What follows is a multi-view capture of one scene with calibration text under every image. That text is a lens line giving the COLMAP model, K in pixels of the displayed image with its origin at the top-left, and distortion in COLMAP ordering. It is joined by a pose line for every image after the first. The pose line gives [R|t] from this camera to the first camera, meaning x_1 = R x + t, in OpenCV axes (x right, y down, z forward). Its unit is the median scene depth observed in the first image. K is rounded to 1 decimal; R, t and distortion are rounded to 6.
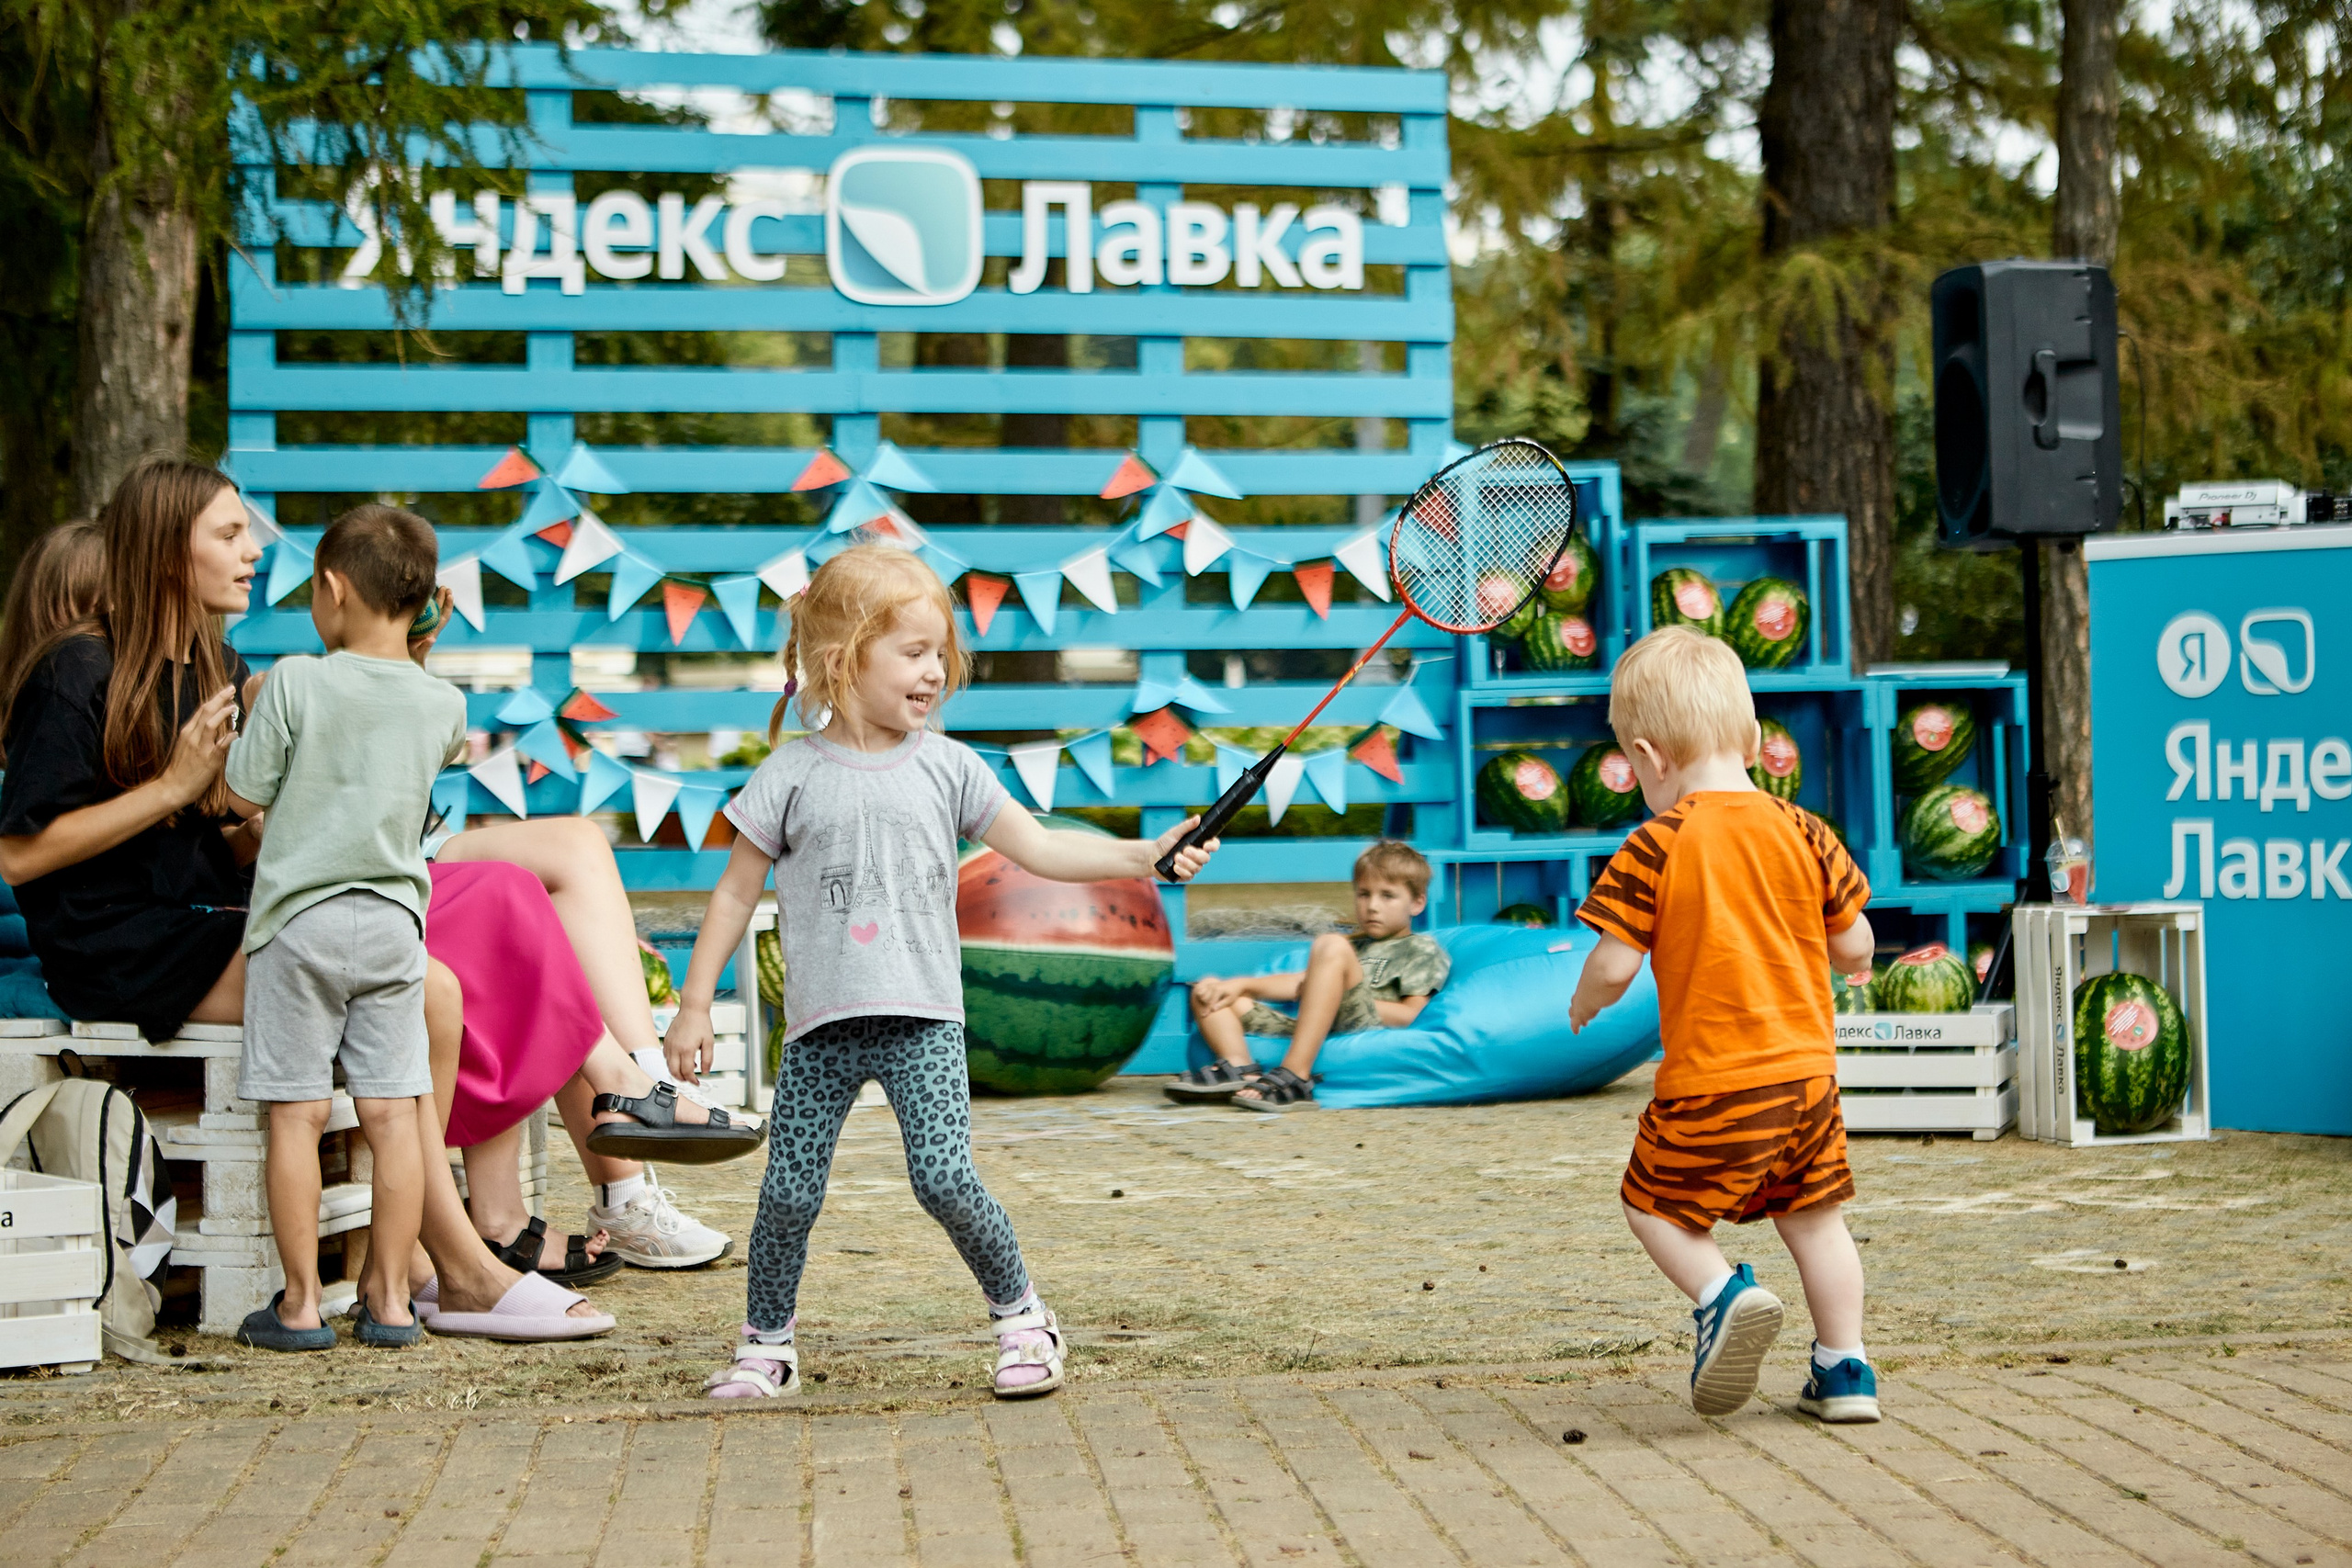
lens RADIAL K [[4333.0, 0, 1176.0], [0, 4333.0, 784.0], [0, 0, 1]] dist [-0.048172, 0.101833]
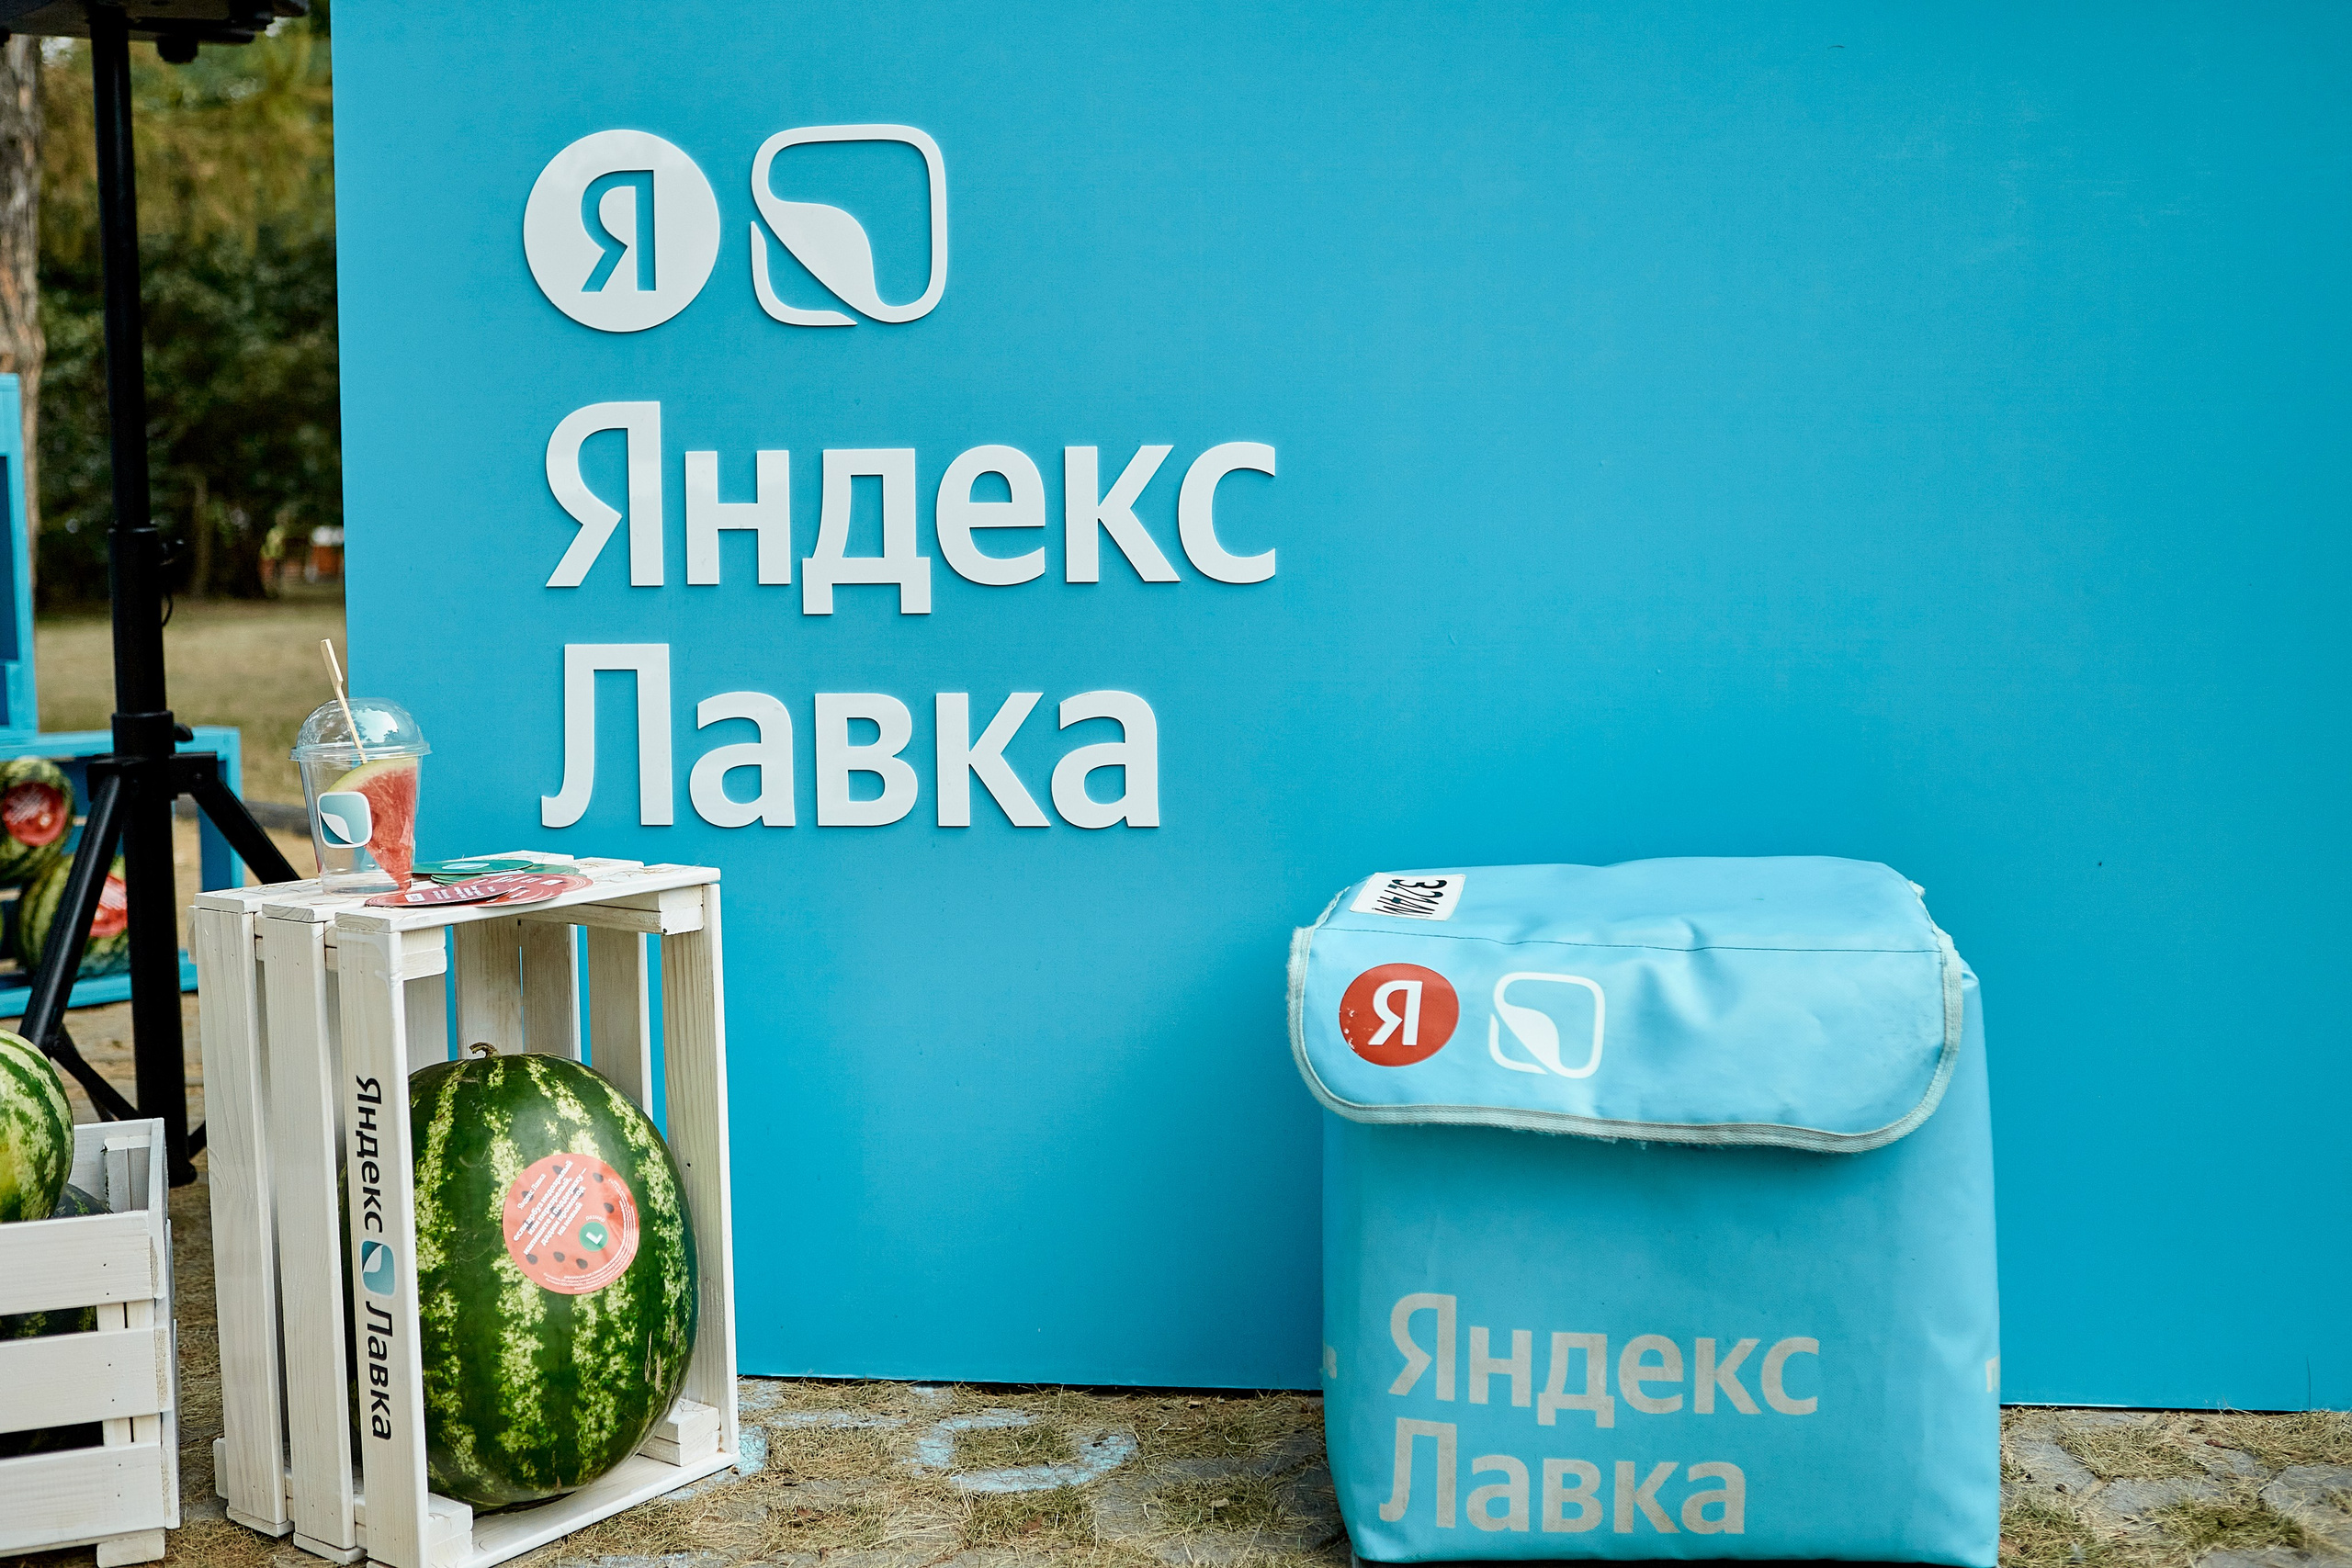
lens RADIAL K [[2552.2, 0, 1176.0], [0, 2552.2, 784.0], [0, 0, 1]] dist [-0.052909, 0.022862]
pose [[0.783777, -0.047308, 0.619237, 0.129525], [-0.004425, 0.996644, 0.081741, 0.002190], [-0.621026, -0.066806, 0.780938, 0.794905]]
